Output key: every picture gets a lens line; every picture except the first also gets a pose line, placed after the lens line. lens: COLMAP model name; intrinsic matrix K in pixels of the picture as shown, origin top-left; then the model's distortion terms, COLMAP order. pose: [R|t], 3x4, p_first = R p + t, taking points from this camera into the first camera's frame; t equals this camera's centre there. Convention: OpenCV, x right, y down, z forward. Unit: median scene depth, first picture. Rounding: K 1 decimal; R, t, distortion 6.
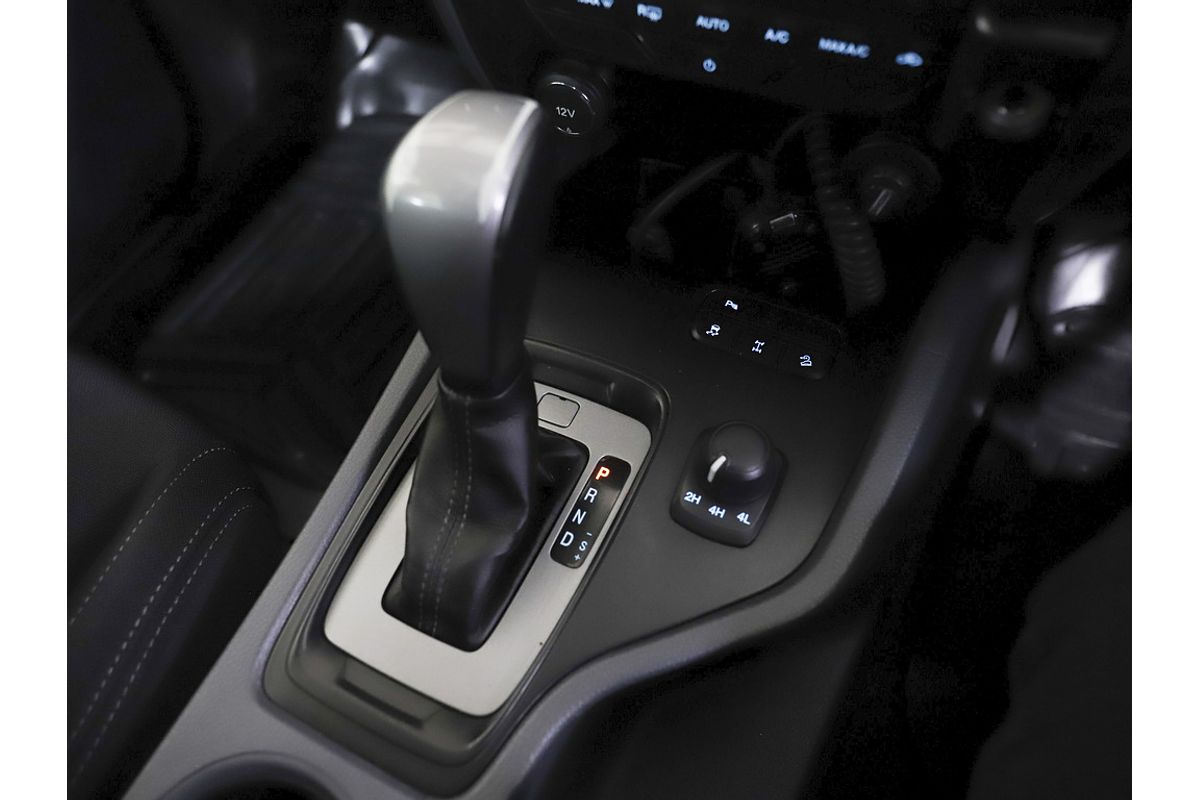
lens RADIAL K [[797.0, 0, 600.0], [0, 797.0, 400.0], [0, 0, 1]] dist [-0.074684, -0.000128]
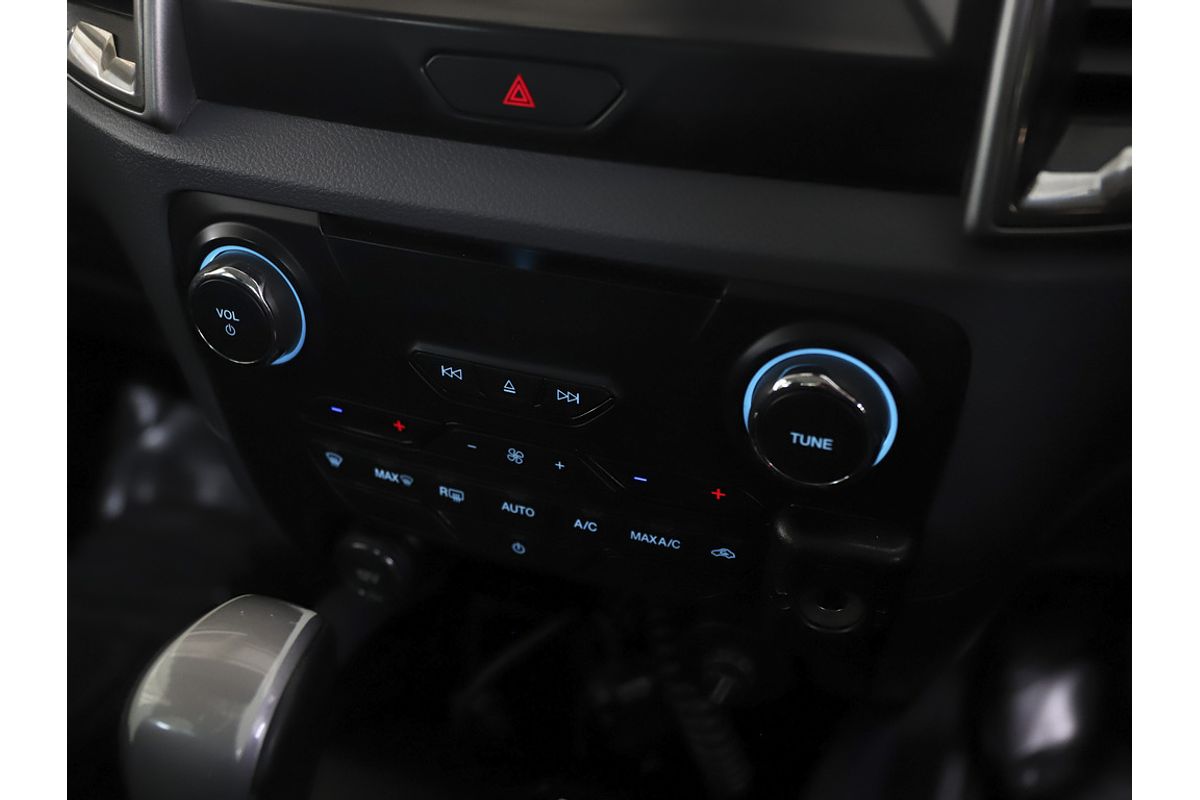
lens RADIAL K [[1088.8, 0, 600.0], [0, 1088.8, 400.0], [0, 0, 1]] dist [-0.032596, 0.014082]
pose [[0.993306, 0.012296, 0.114861, 0.081339], [0.033286, 0.921681, -0.386518, -0.088241], [-0.110617, 0.387754, 0.915102, -0.219541]]
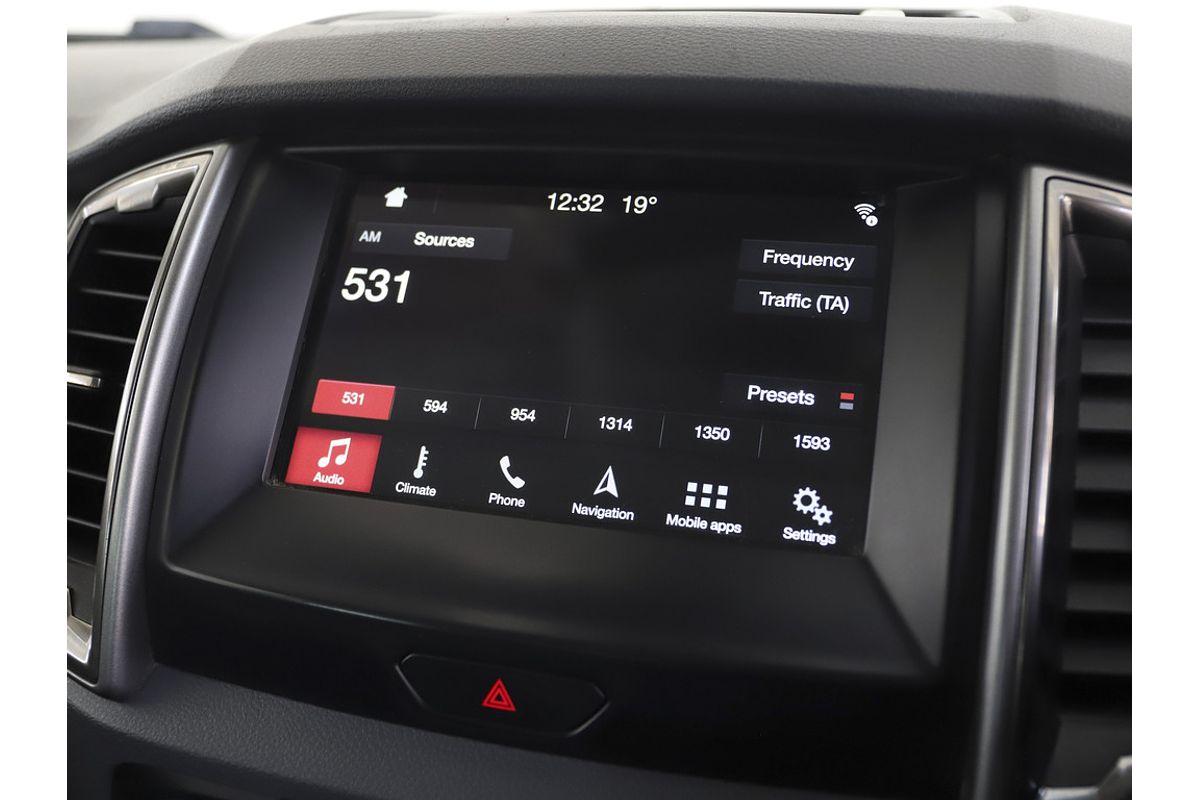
lens RADIAL K [[1088.8, 0, 600.0], [0, 1088.8, 400.0], [0, 0, 1]] dist [-0.032596, 0.014082]
pose [[0.984545, 0.023842, 0.173503, 0.034480], [0.088688, 0.786393, -0.611326, -0.335116], [-0.151017, 0.617266, 0.772125, -0.327399]]
